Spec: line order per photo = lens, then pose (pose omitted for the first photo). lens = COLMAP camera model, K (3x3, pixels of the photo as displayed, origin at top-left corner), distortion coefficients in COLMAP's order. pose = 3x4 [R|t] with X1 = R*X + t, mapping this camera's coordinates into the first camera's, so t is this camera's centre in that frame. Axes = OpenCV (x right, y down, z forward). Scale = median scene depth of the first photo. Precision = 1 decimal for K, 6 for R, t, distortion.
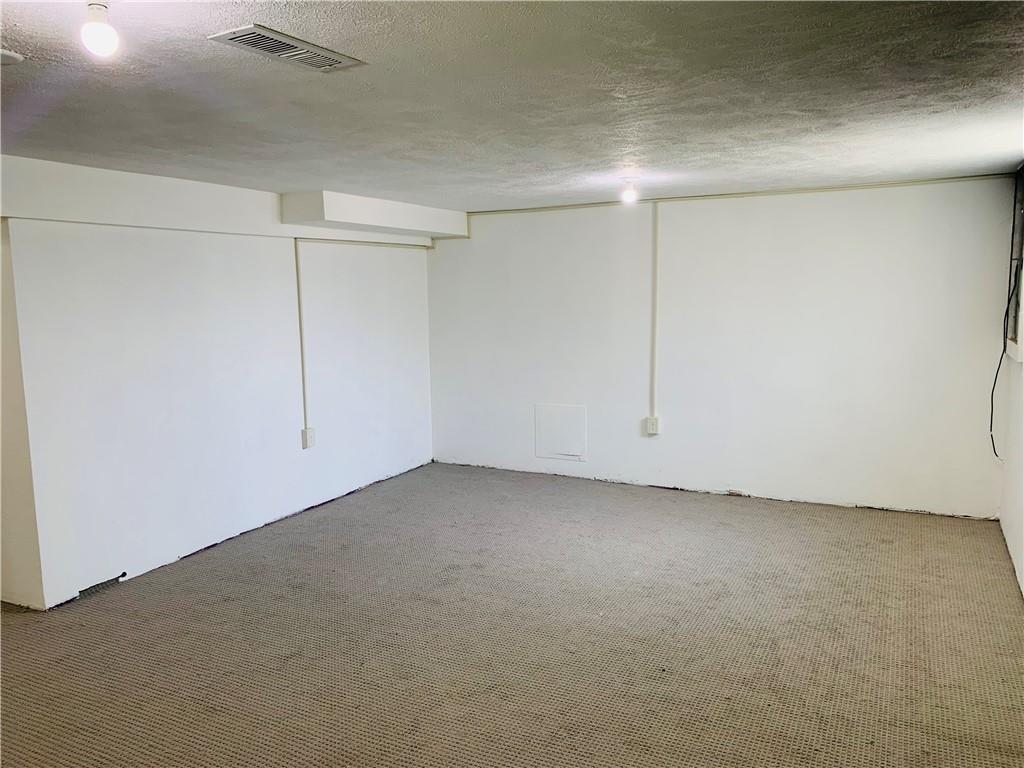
lens RADIAL K [[787.0, 0, 505.0], [0, 787.0, 383.8], [0, 0, 1]] dist [0.032664, -0.030907]
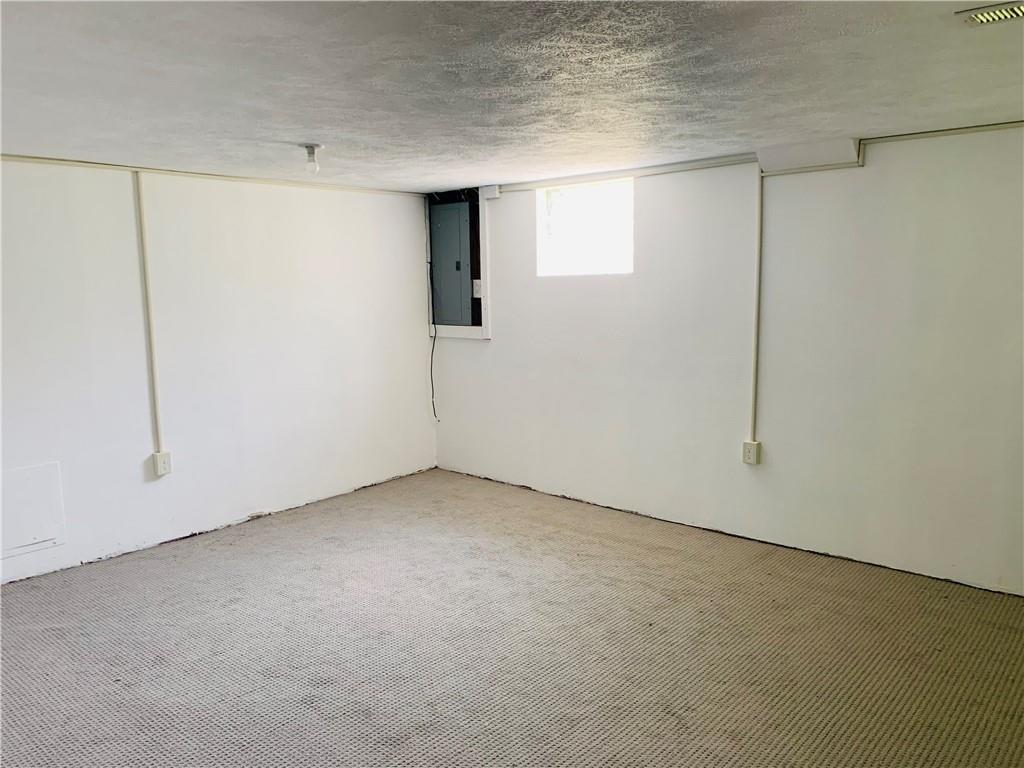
lens RADIAL K [[787.0, 0, 506.5], [0, 787.0, 383.1], [0, 0, 1]] dist [0.032664, -0.030907]
pose [[0.238893, -0.119740, 0.963635, -0.556592], [0.132698, 0.987084, 0.089757, -0.059000], [-0.961936, 0.106430, 0.251697, 0.570621]]
